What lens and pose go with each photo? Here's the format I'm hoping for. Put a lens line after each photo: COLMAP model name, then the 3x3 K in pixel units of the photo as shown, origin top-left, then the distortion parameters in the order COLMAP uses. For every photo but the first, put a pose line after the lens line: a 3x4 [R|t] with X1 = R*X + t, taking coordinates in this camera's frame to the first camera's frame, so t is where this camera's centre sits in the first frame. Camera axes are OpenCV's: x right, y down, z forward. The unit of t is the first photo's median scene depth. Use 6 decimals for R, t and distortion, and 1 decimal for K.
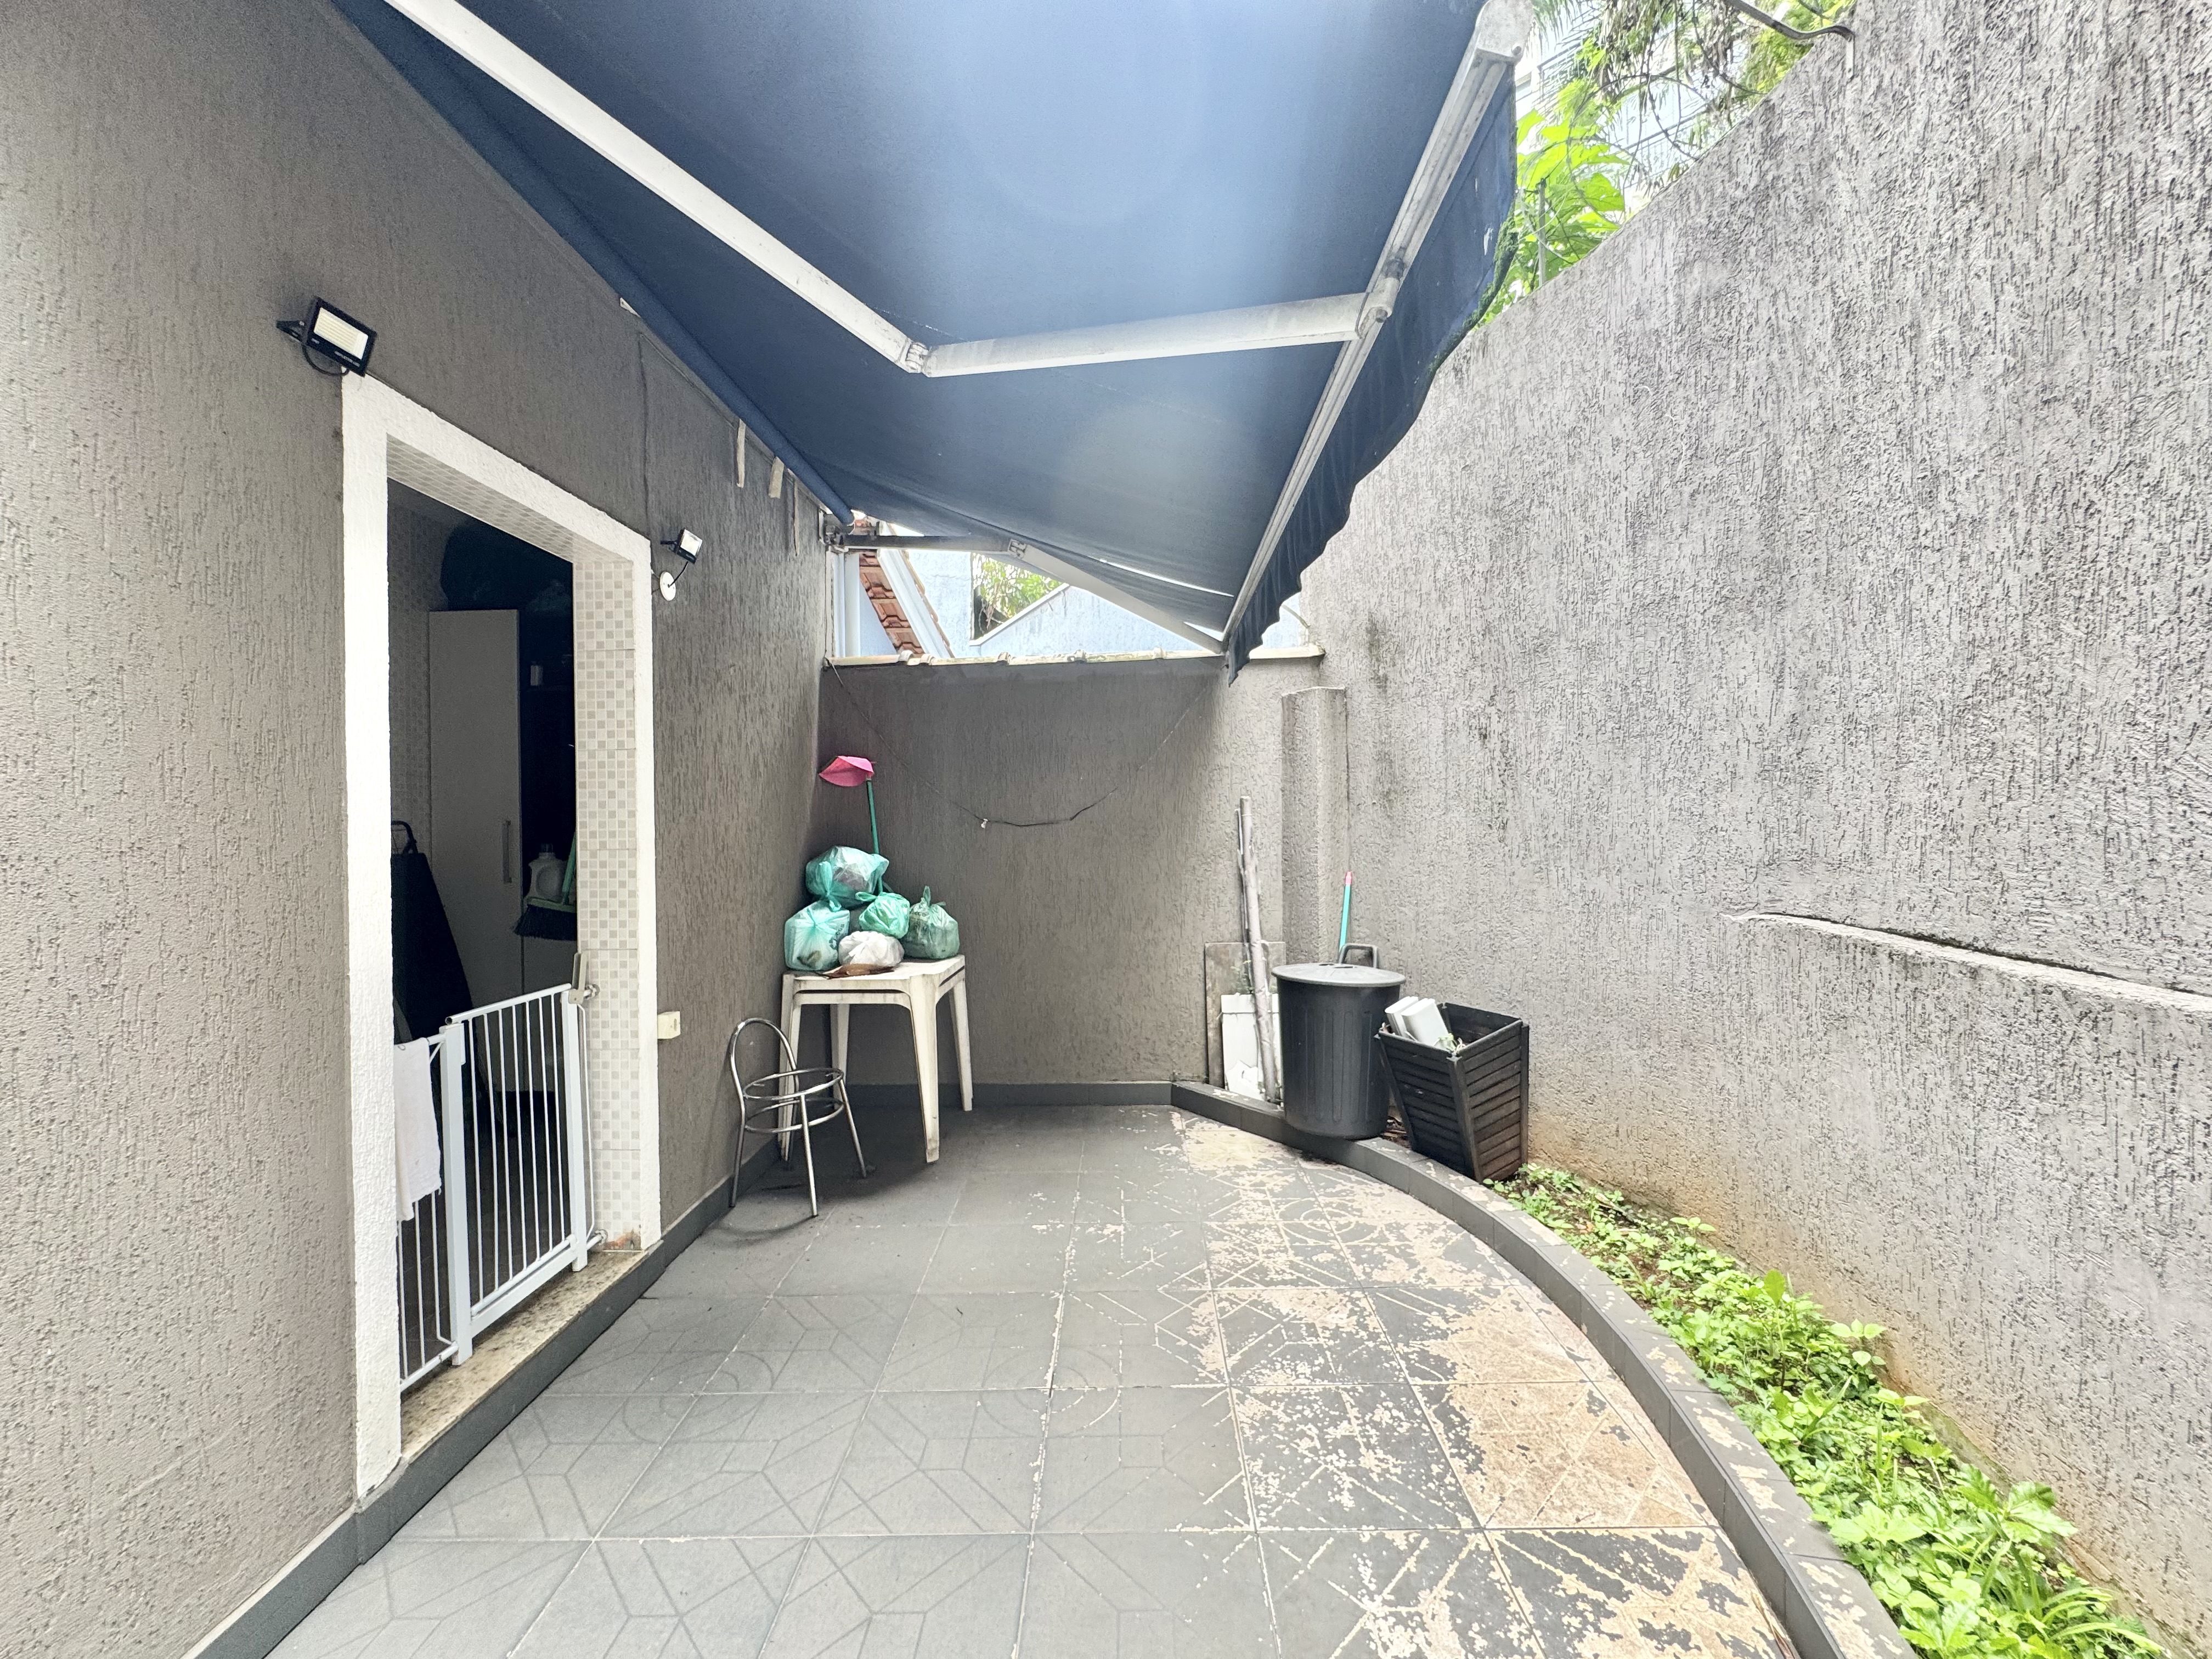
lens RADIAL K [[882.0, 0, 1106.3], [0, 882.0, 826.6], [0, 0, 1]] dist [-0.002589, 0.000589]
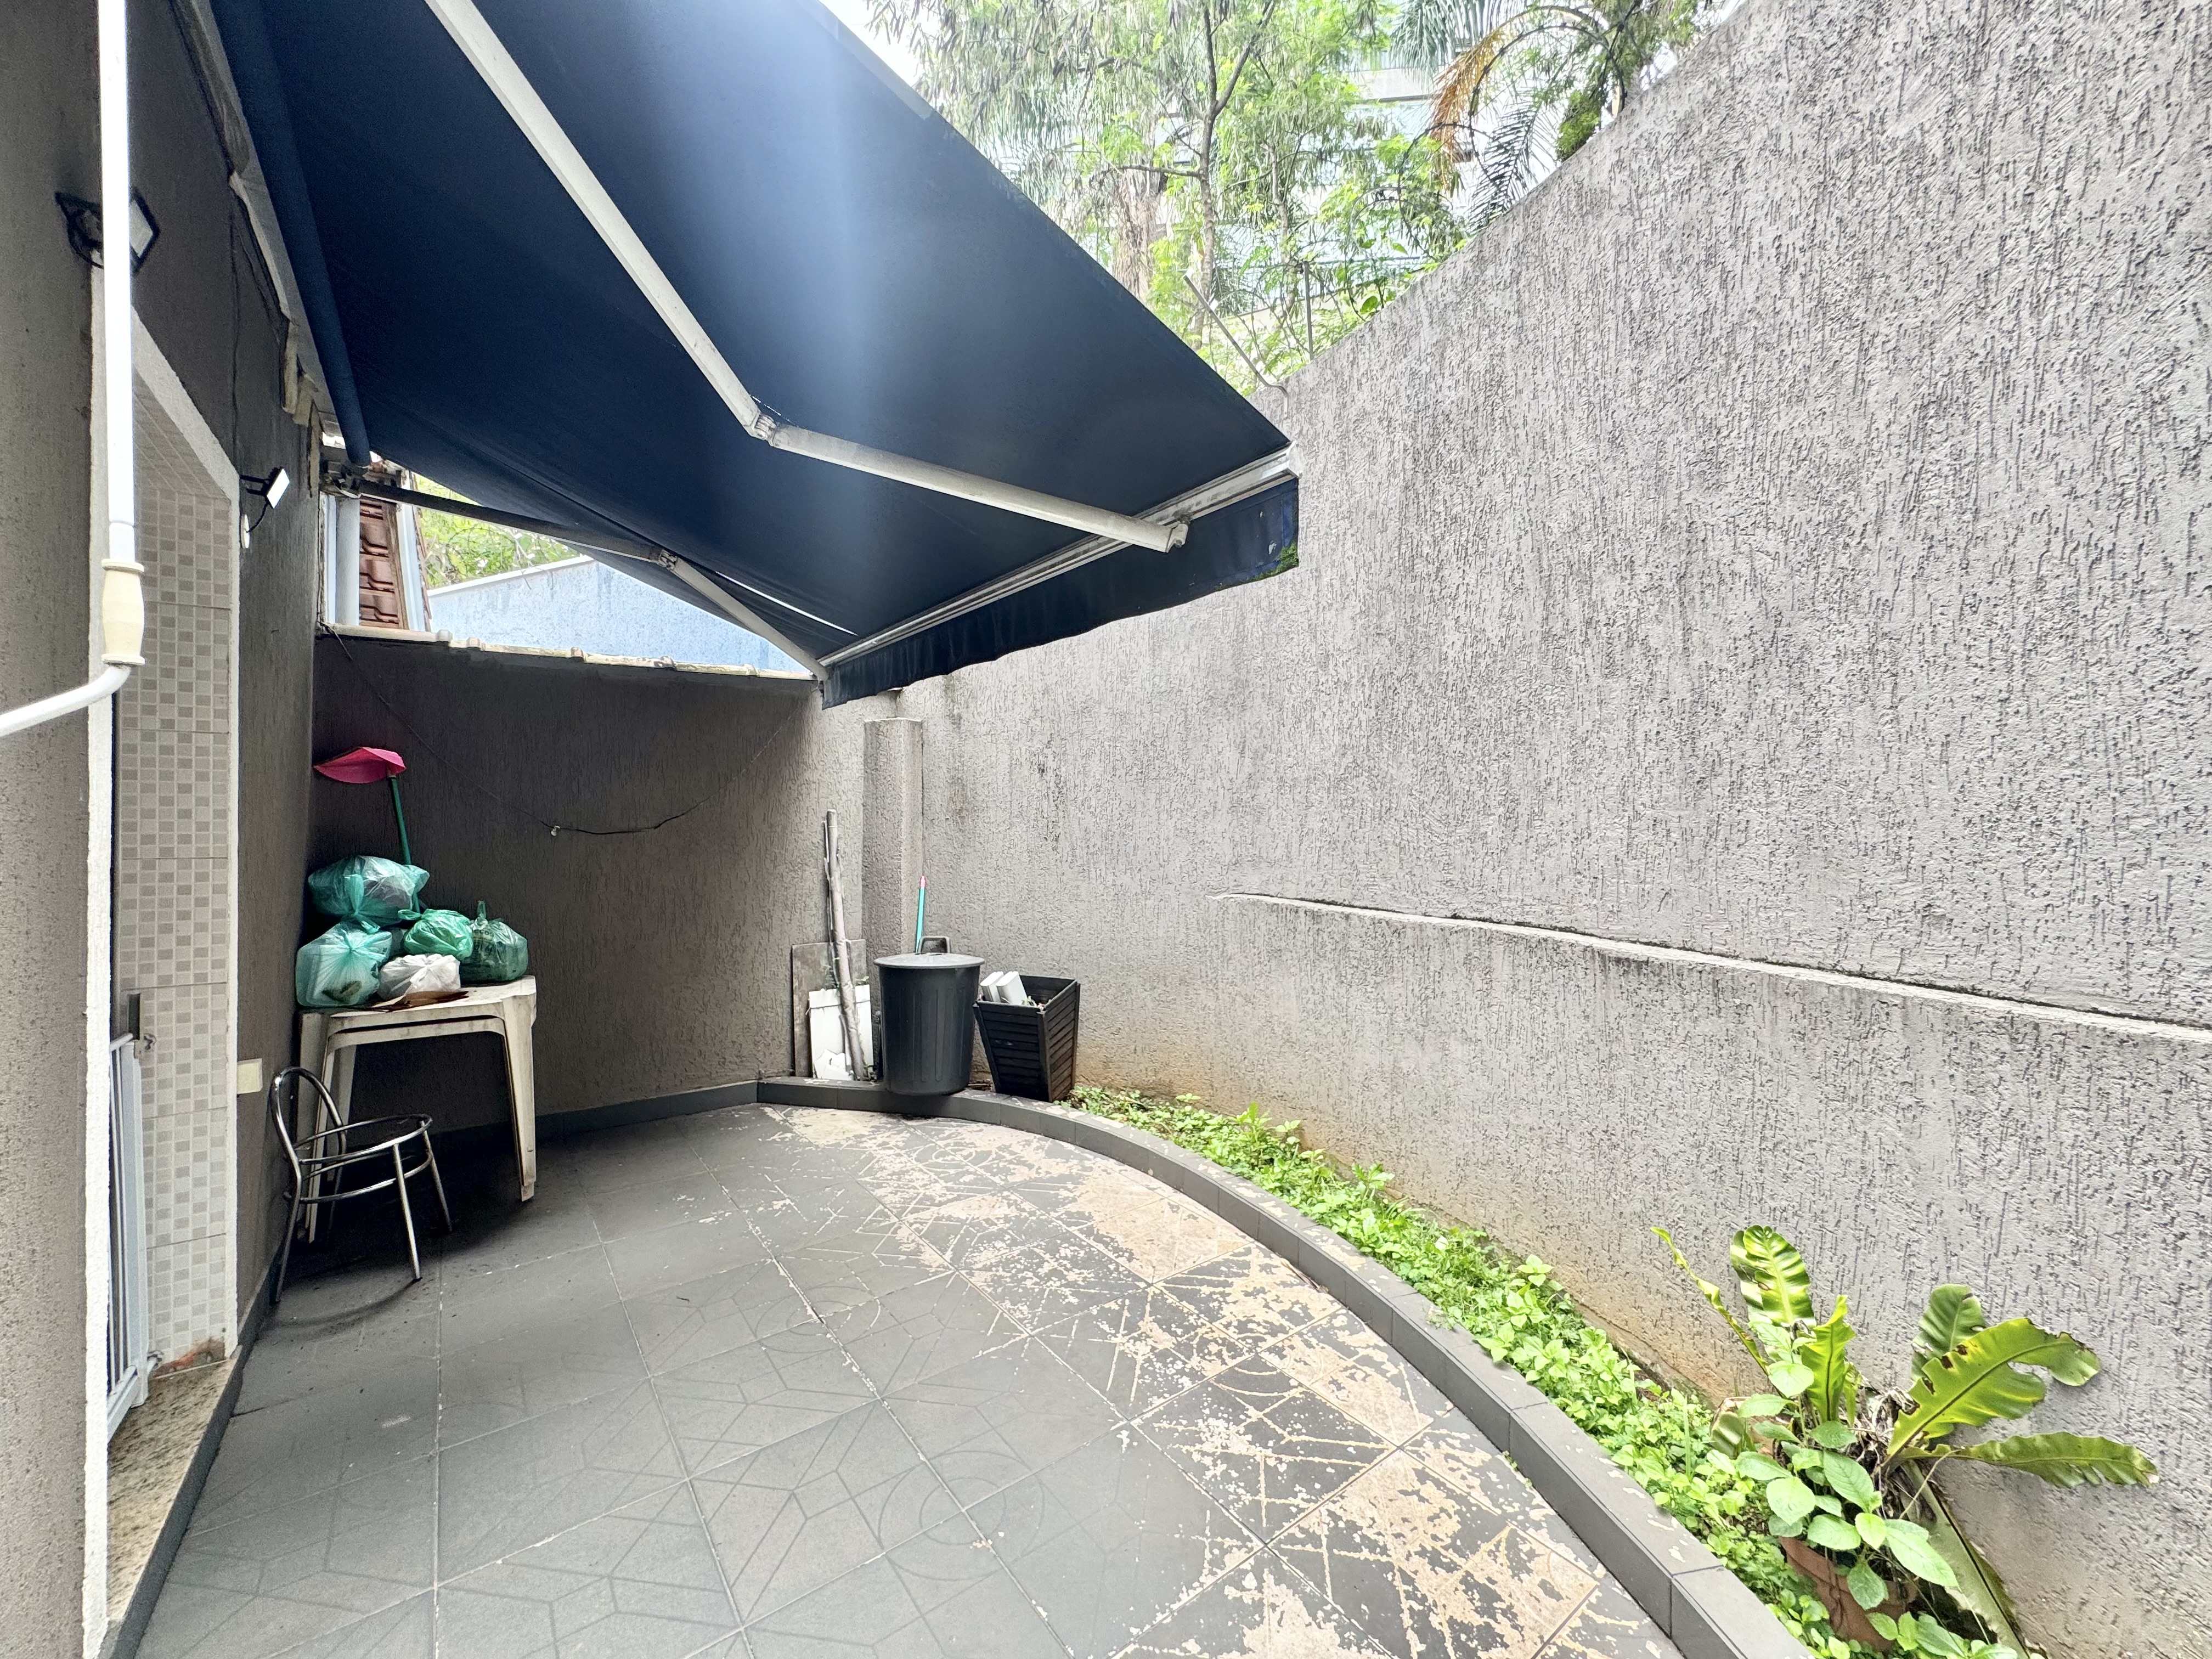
lens RADIAL K [[882.0, 0, 1106.3], [0, 882.0, 826.6], [0, 0, 1]] dist [-0.002589, 0.000589]
pose [[0.785211, 0.017651, 0.618977, -0.359820], [-0.009843, 0.999823, -0.016026, 0.001860], [-0.619151, 0.006491, 0.785246, -0.112033]]
